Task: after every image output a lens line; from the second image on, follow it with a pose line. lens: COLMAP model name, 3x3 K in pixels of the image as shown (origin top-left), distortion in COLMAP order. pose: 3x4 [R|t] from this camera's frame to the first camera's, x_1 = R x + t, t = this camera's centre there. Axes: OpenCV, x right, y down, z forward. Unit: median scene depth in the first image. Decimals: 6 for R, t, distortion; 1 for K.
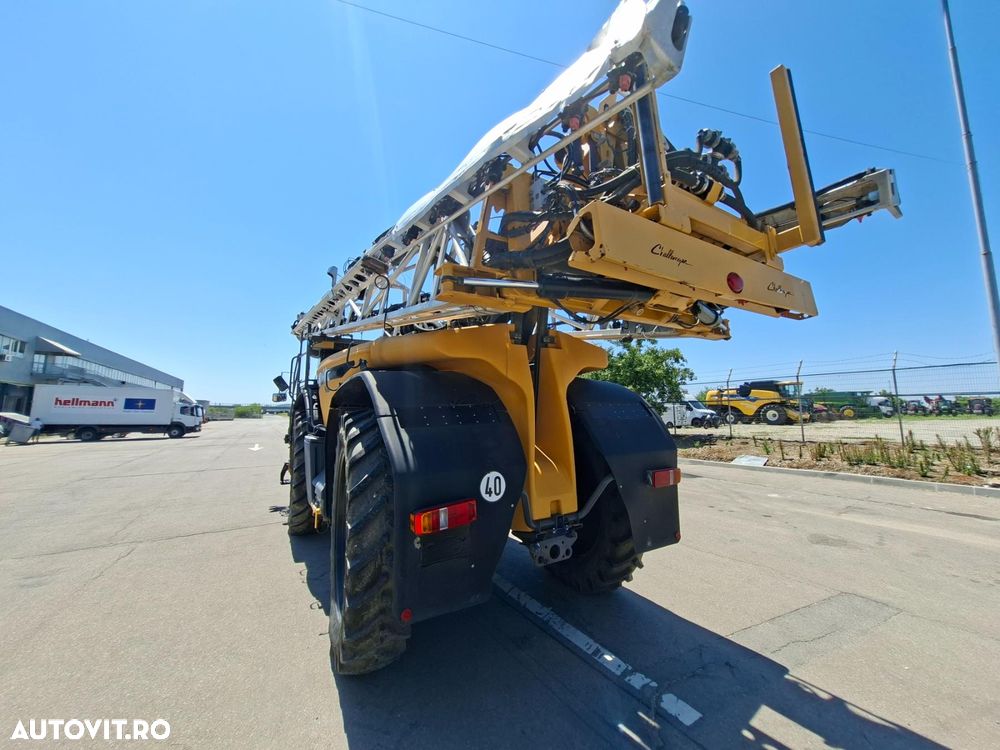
lens RADIAL K [[389.1, 0, 504.1], [0, 389.1, 369.5], [0, 0, 1]] dist [-0.005101, -0.000112]
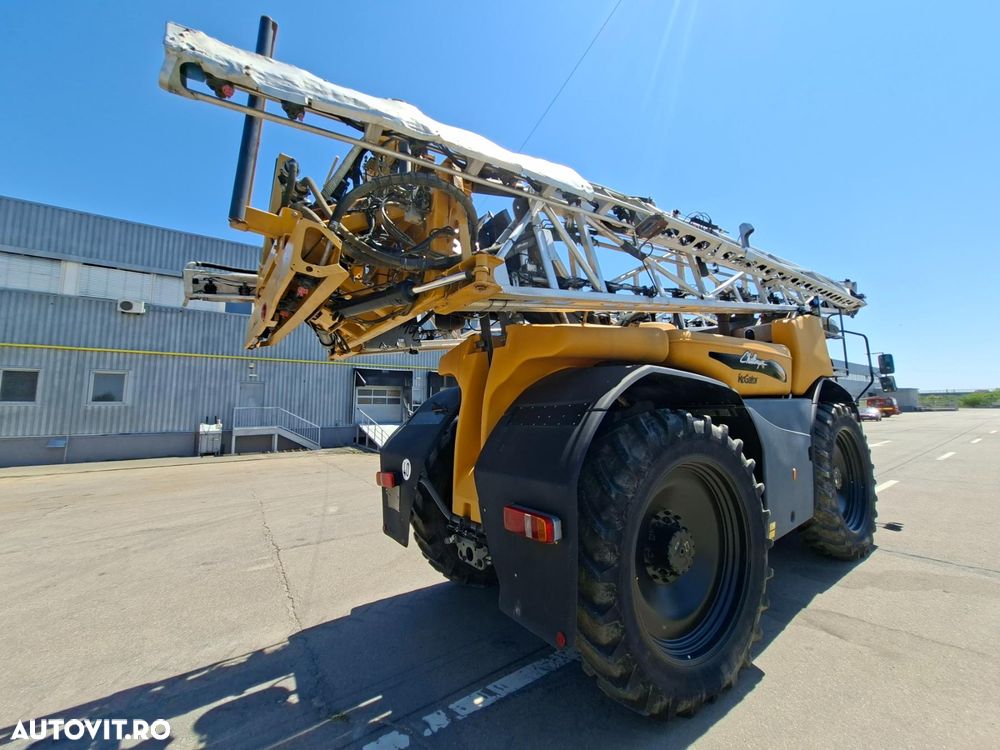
lens RADIAL K [[389.1, 0, 504.1], [0, 389.1, 369.5], [0, 0, 1]] dist [-0.005101, -0.000112]
pose [[0.069854, -0.103280, -0.992196, 0.985950], [0.133247, 0.986679, -0.093325, 0.083818], [0.988618, -0.125688, 0.082685, 0.881561]]
